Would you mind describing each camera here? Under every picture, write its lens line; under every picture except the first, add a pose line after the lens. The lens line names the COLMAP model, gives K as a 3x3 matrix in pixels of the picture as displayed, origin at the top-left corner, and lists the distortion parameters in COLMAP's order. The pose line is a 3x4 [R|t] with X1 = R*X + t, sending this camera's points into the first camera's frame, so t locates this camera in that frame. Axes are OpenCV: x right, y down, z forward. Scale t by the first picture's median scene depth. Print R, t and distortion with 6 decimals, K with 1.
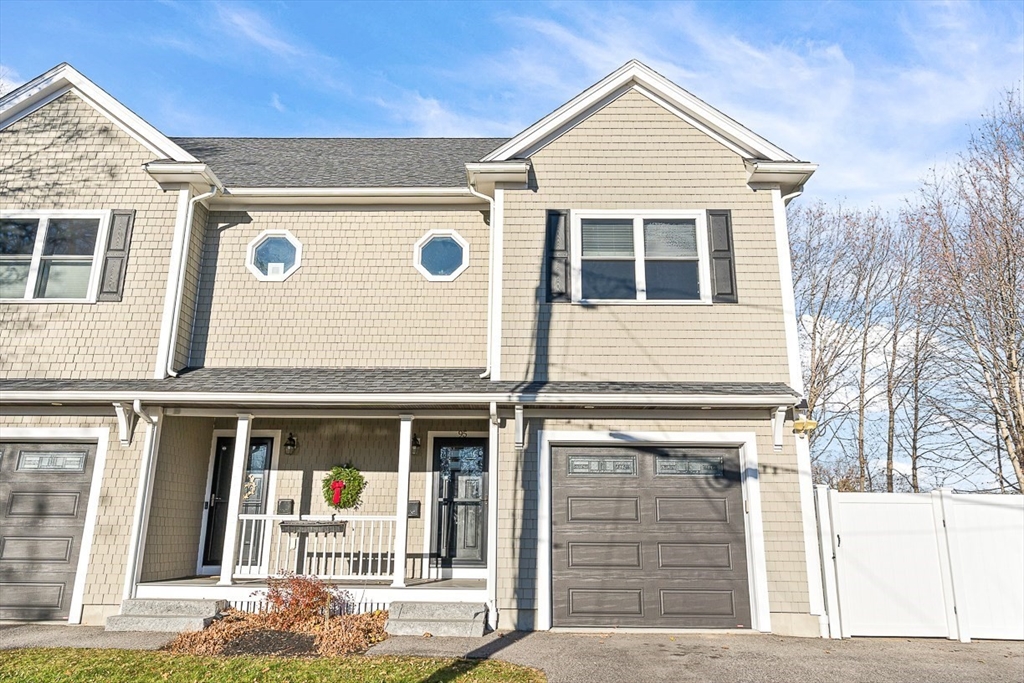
lens RADIAL K [[738.5, 0, 510.9], [0, 738.5, 339.6], [0, 0, 1]] dist [0.012343, -0.006665]
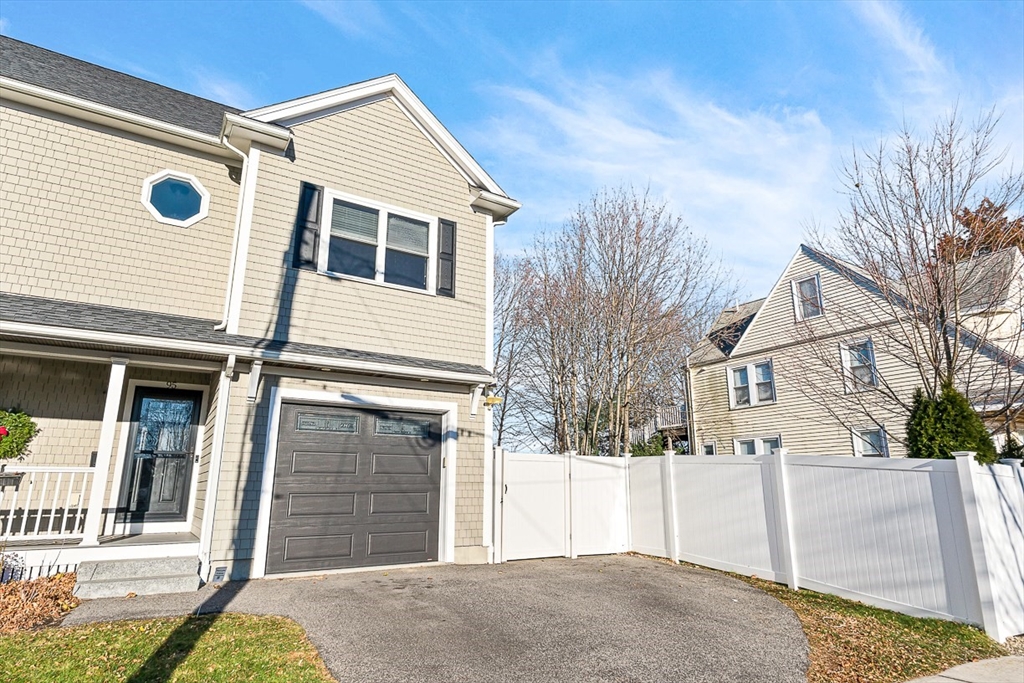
lens RADIAL K [[587.2, 0, 512.7], [0, 587.2, 344.7], [0, 0, 1]] dist [0.007138, -0.000186]
pose [[0.831383, 0.123690, 0.541760, -0.136024], [-0.132905, 0.990878, -0.022273, 0.037187], [-0.539573, -0.053485, 0.840238, 0.123362]]
